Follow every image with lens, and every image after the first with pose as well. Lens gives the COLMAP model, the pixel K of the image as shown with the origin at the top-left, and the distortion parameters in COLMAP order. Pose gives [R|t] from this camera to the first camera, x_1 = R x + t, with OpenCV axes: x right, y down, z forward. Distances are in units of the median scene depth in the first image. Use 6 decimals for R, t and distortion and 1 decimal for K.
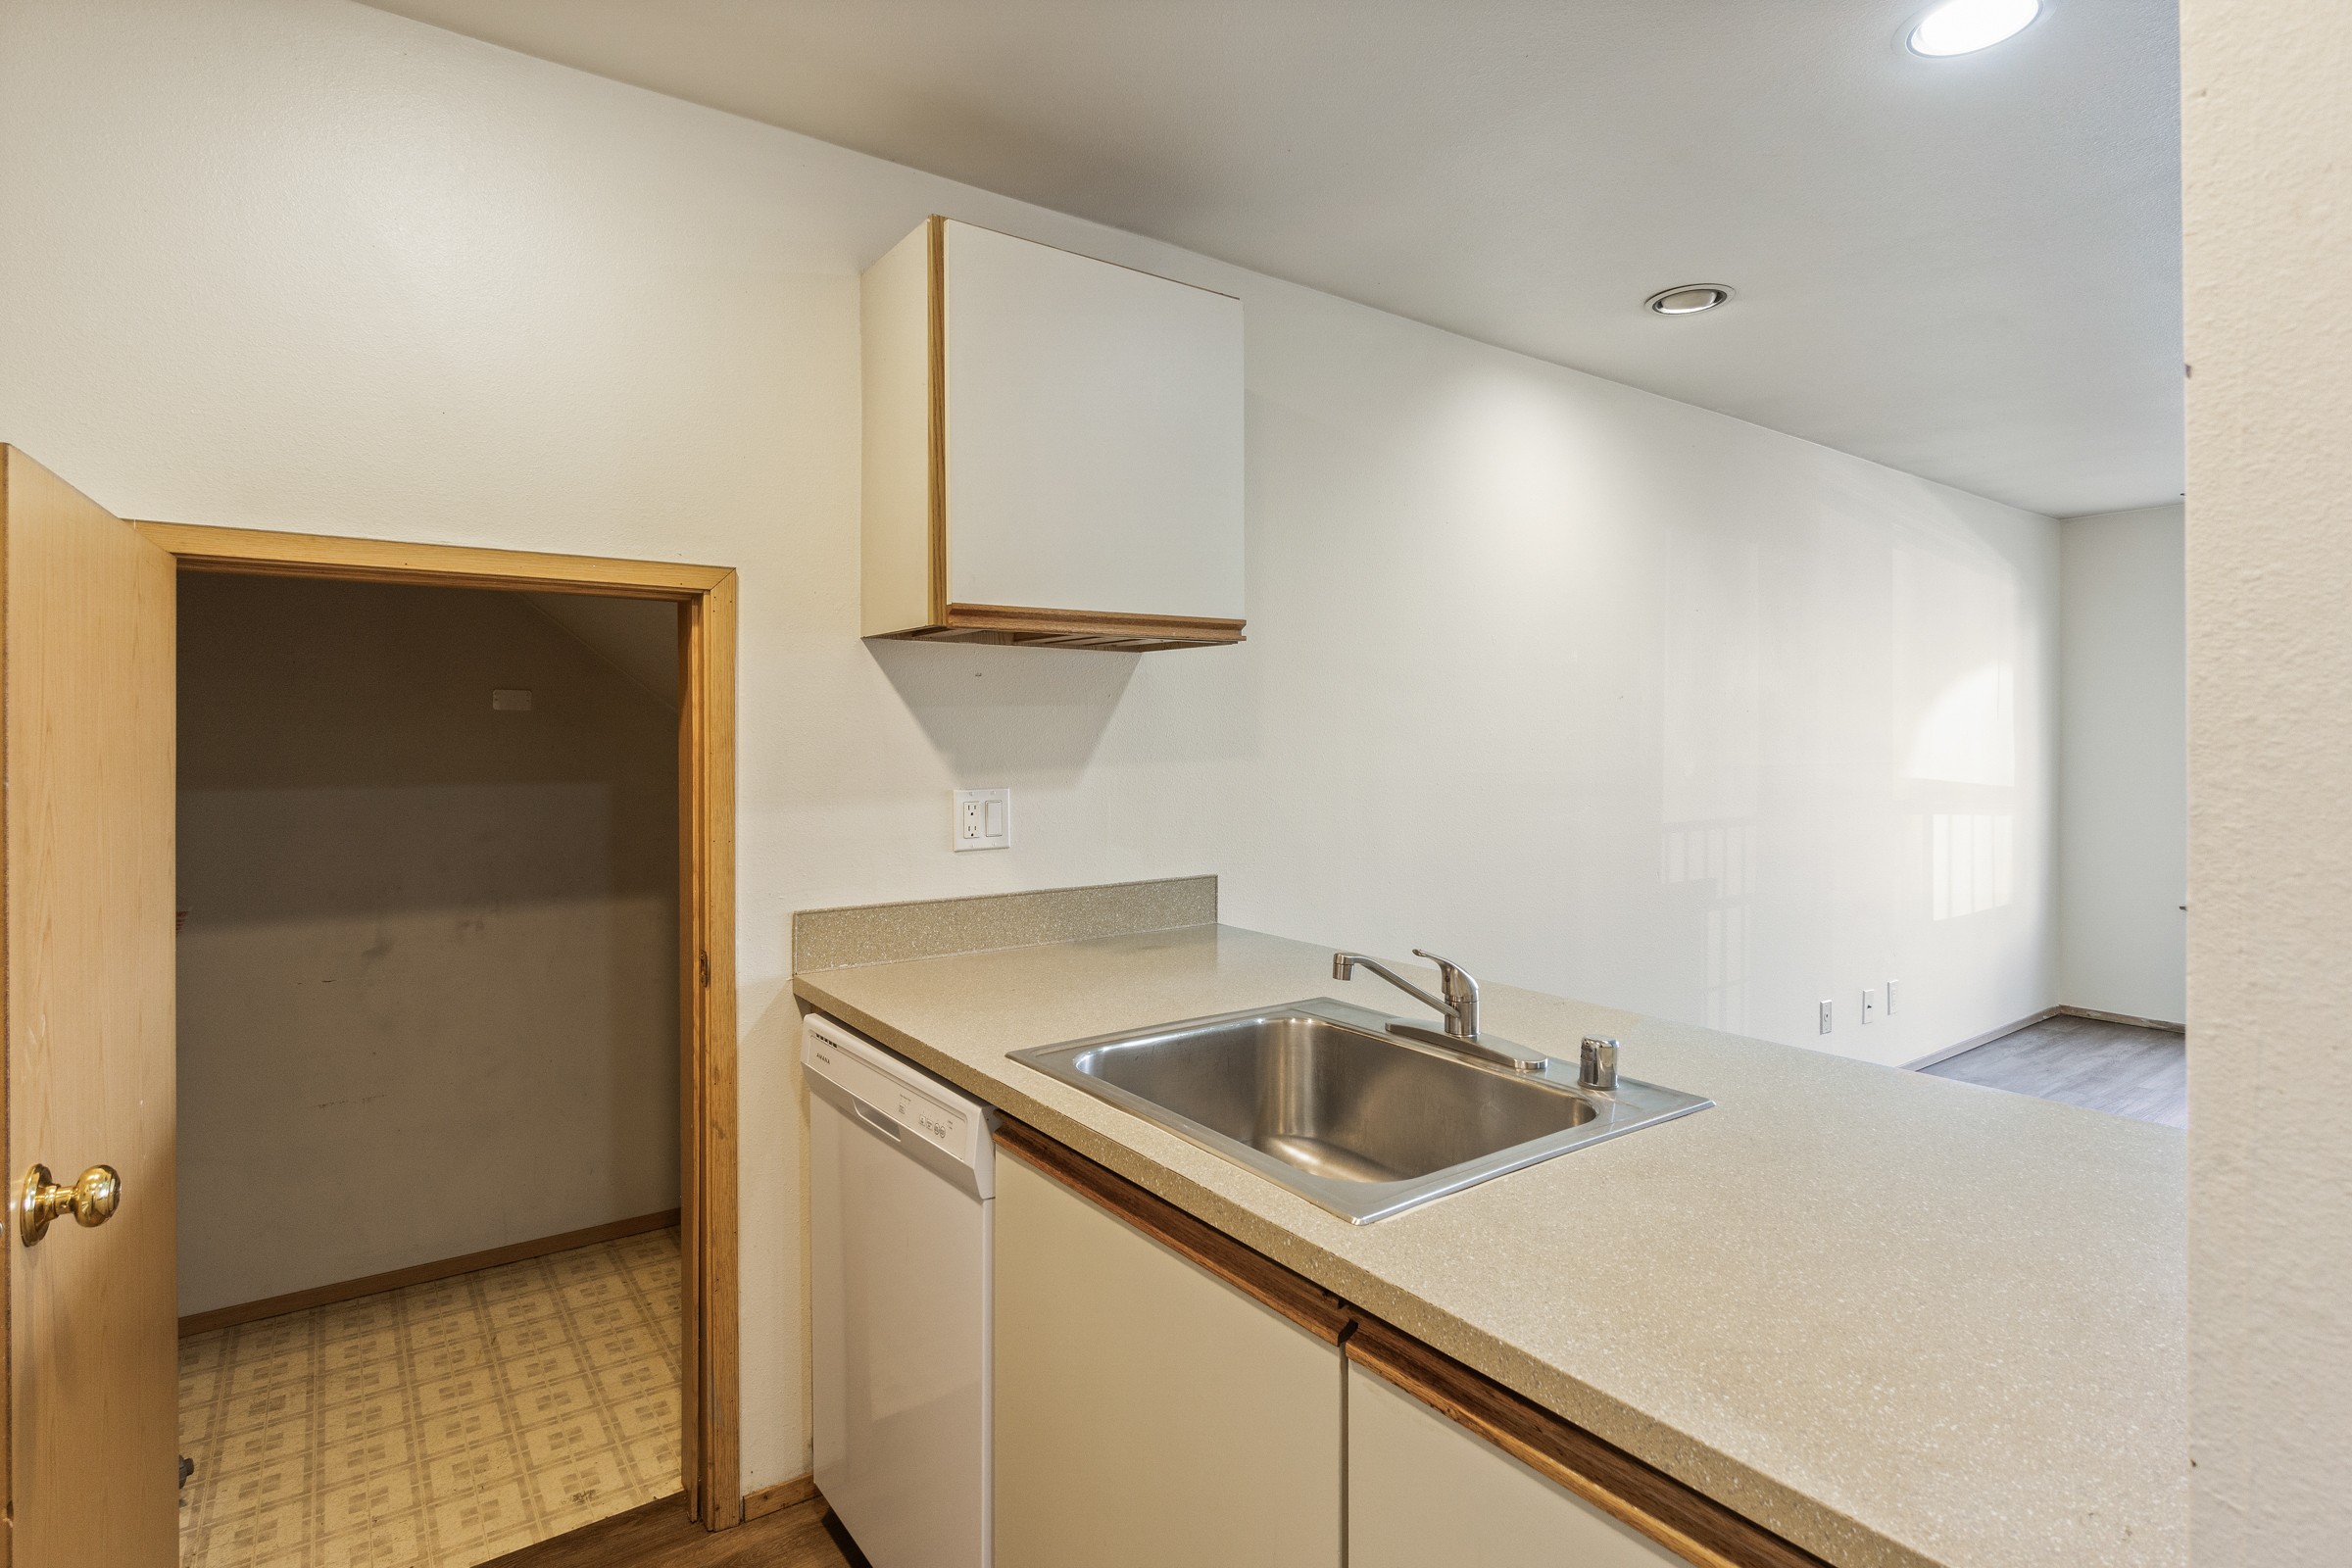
lens RADIAL K [[1192.3, 0, 1148.4], [0, 1192.3, 747.1], [0, 0, 1]] dist [-0.006509, -0.000917]
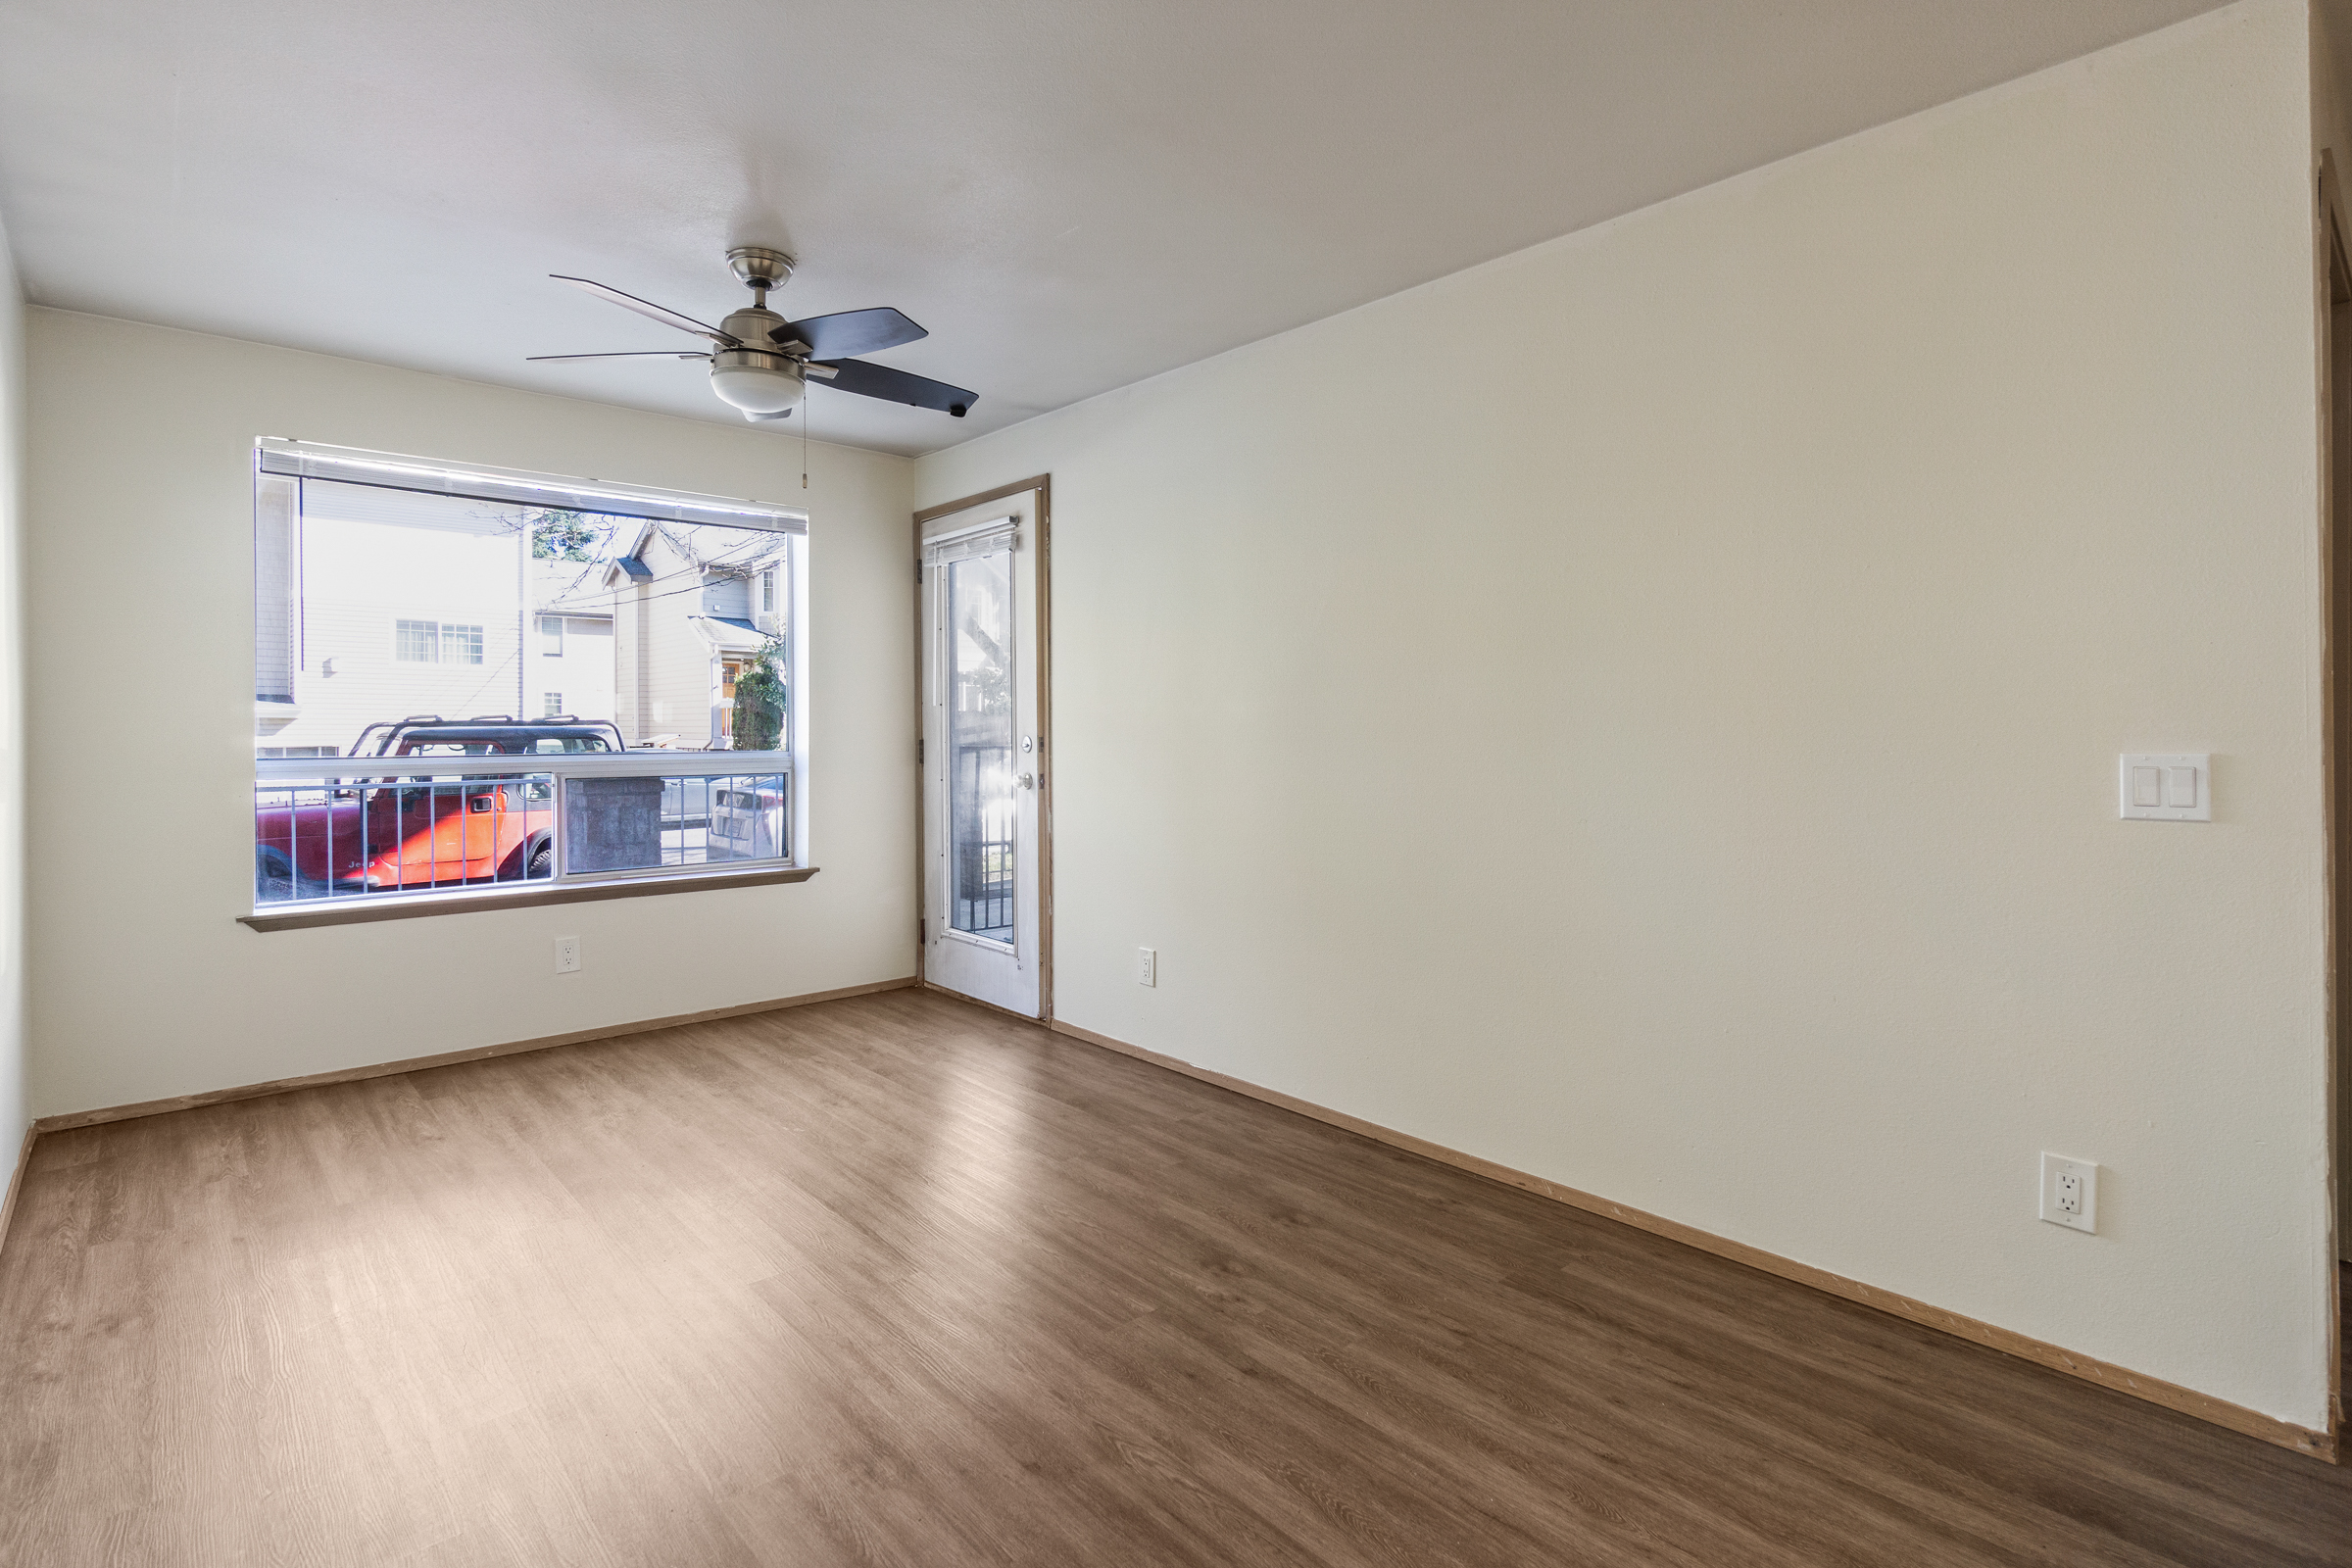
lens RADIAL K [[1132.6, 0, 1197.1], [0, 1132.6, 744.7], [0, 0, 1]] dist [-0.001975, -0.000017]
pose [[-0.116815, -0.013029, 0.993068, 0.325168], [0.012155, 0.999820, 0.014547, 0.065110], [-0.993079, 0.013770, -0.116635, 1.121550]]
